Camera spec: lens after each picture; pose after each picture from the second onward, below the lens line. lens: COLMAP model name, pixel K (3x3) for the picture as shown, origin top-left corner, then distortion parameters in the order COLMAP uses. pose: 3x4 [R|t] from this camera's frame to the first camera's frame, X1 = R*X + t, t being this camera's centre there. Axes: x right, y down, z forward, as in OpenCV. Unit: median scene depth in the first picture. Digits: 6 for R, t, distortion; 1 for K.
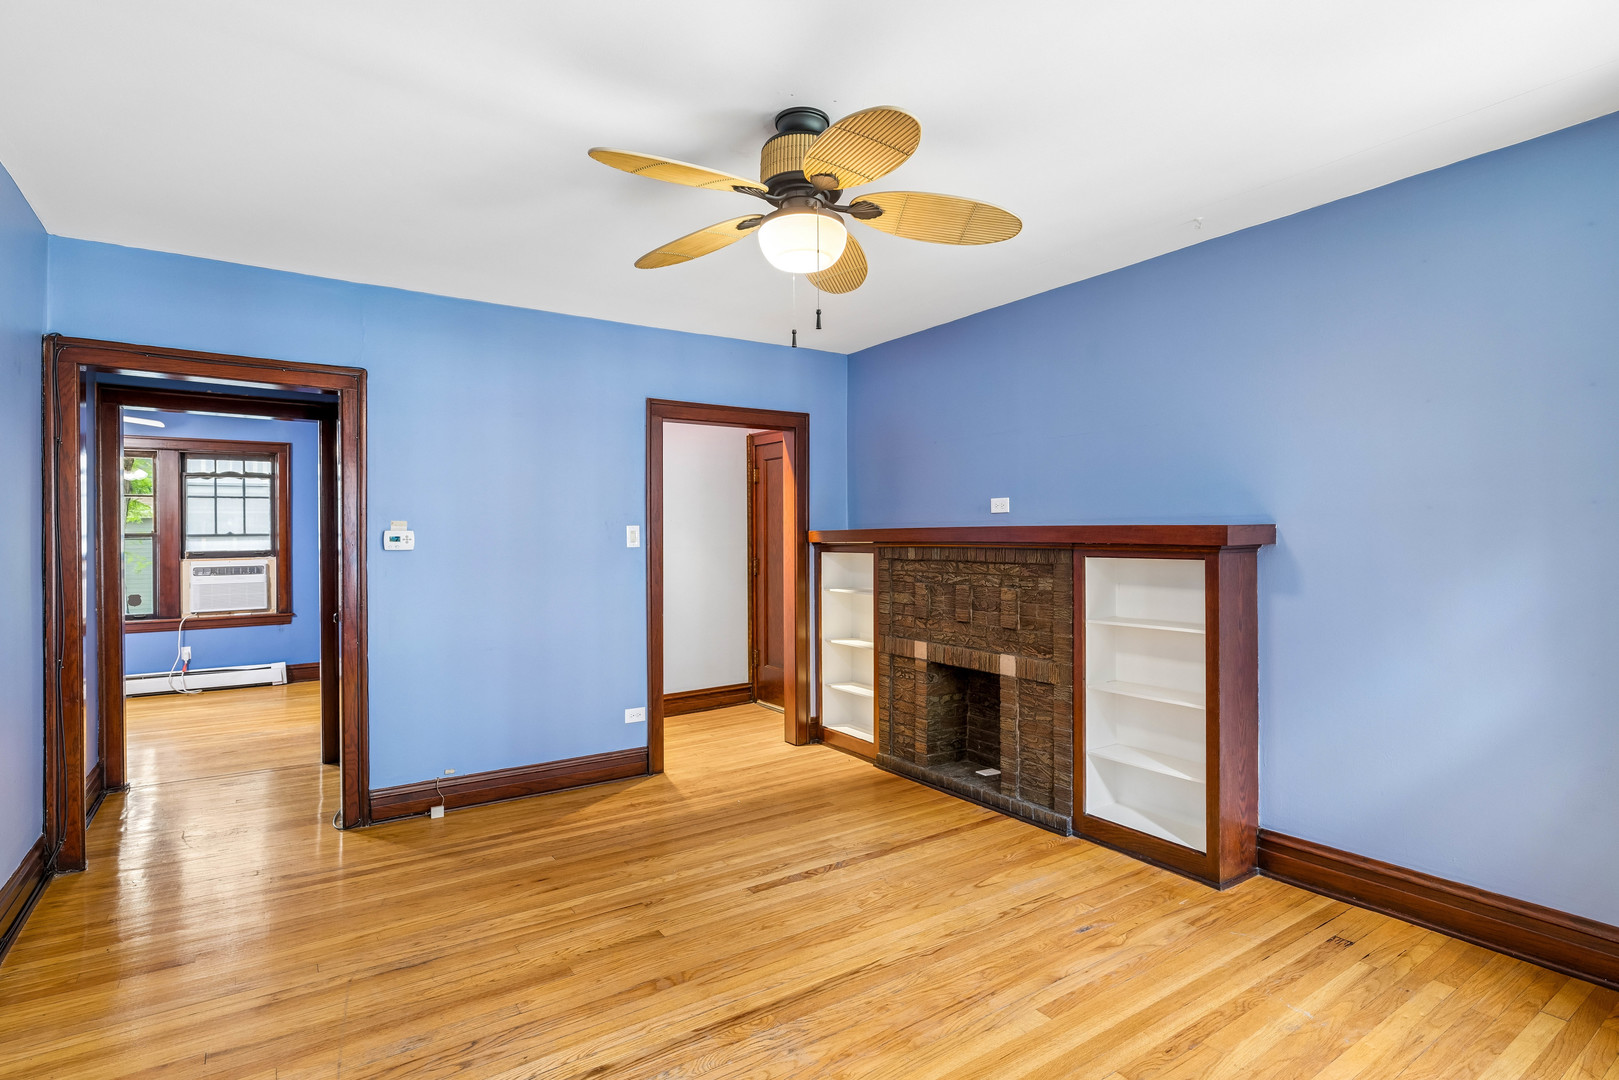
lens RADIAL K [[812.8, 0, 803.0], [0, 812.8, 538.1], [0, 0, 1]] dist [-0.000192, 0.000293]
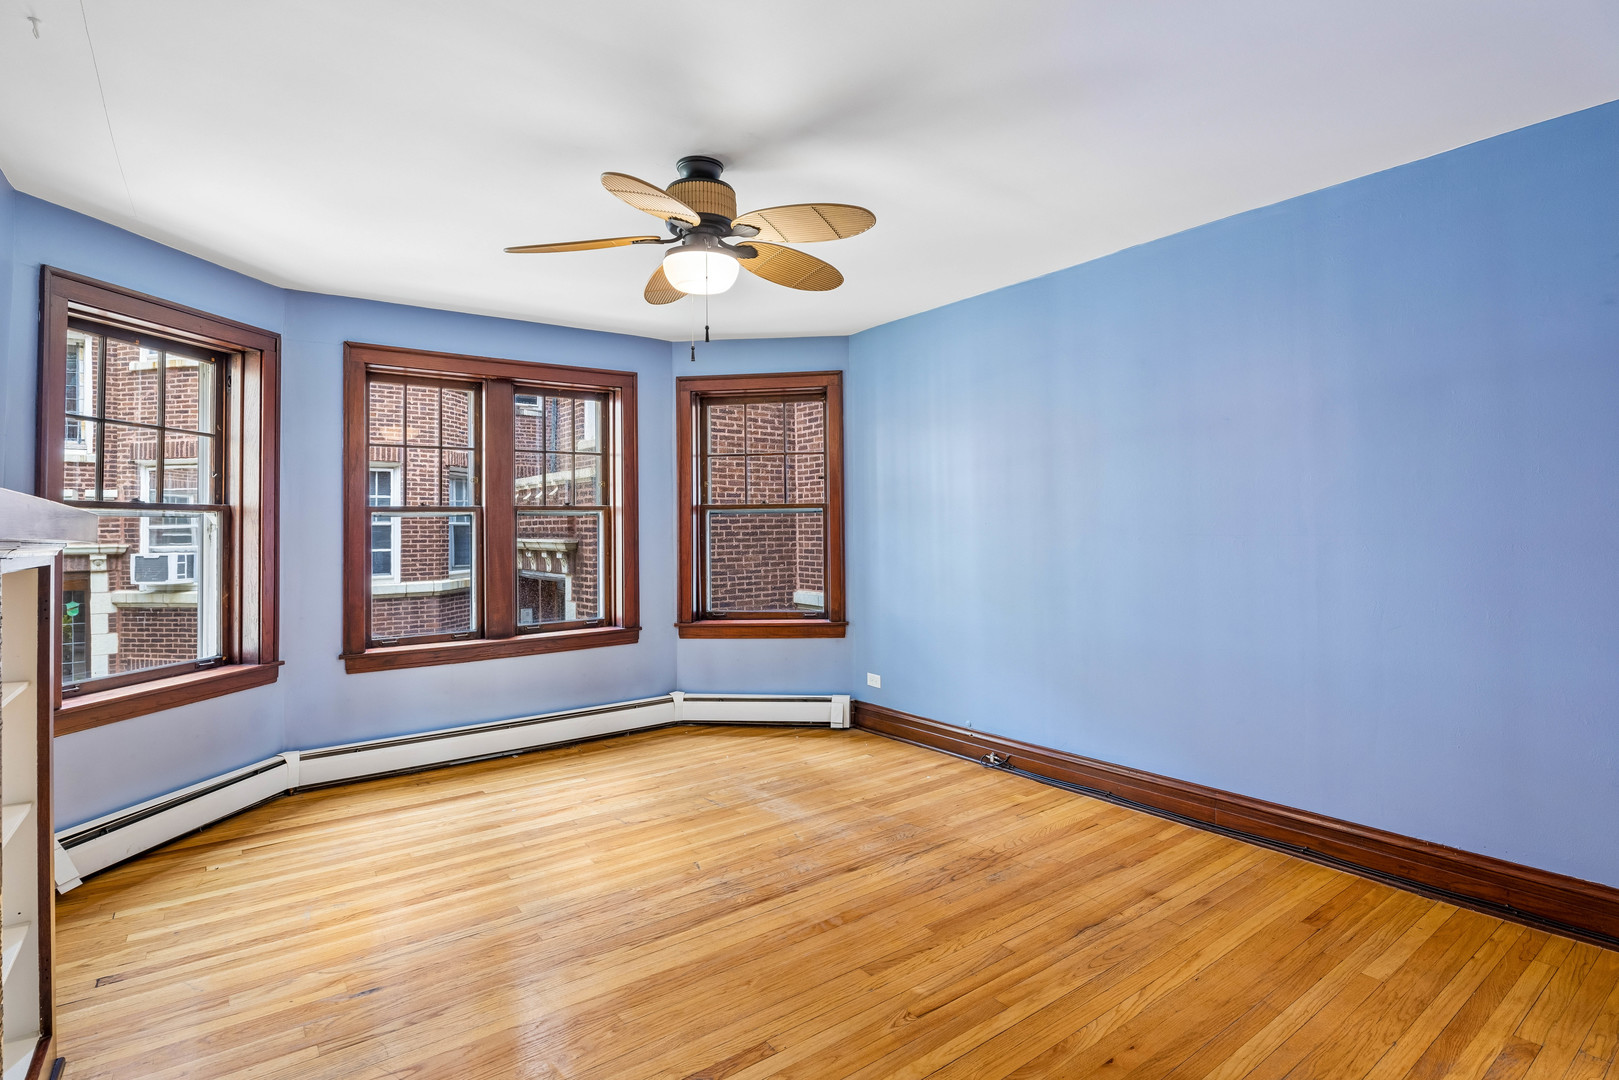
lens RADIAL K [[812.8, 0, 803.0], [0, 812.8, 538.1], [0, 0, 1]] dist [-0.000192, 0.000293]
pose [[-0.999023, 0.023236, -0.037585, -0.095556], [0.022891, 0.999692, 0.009601, 0.013426], [0.037796, 0.008731, -0.999247, 2.079893]]
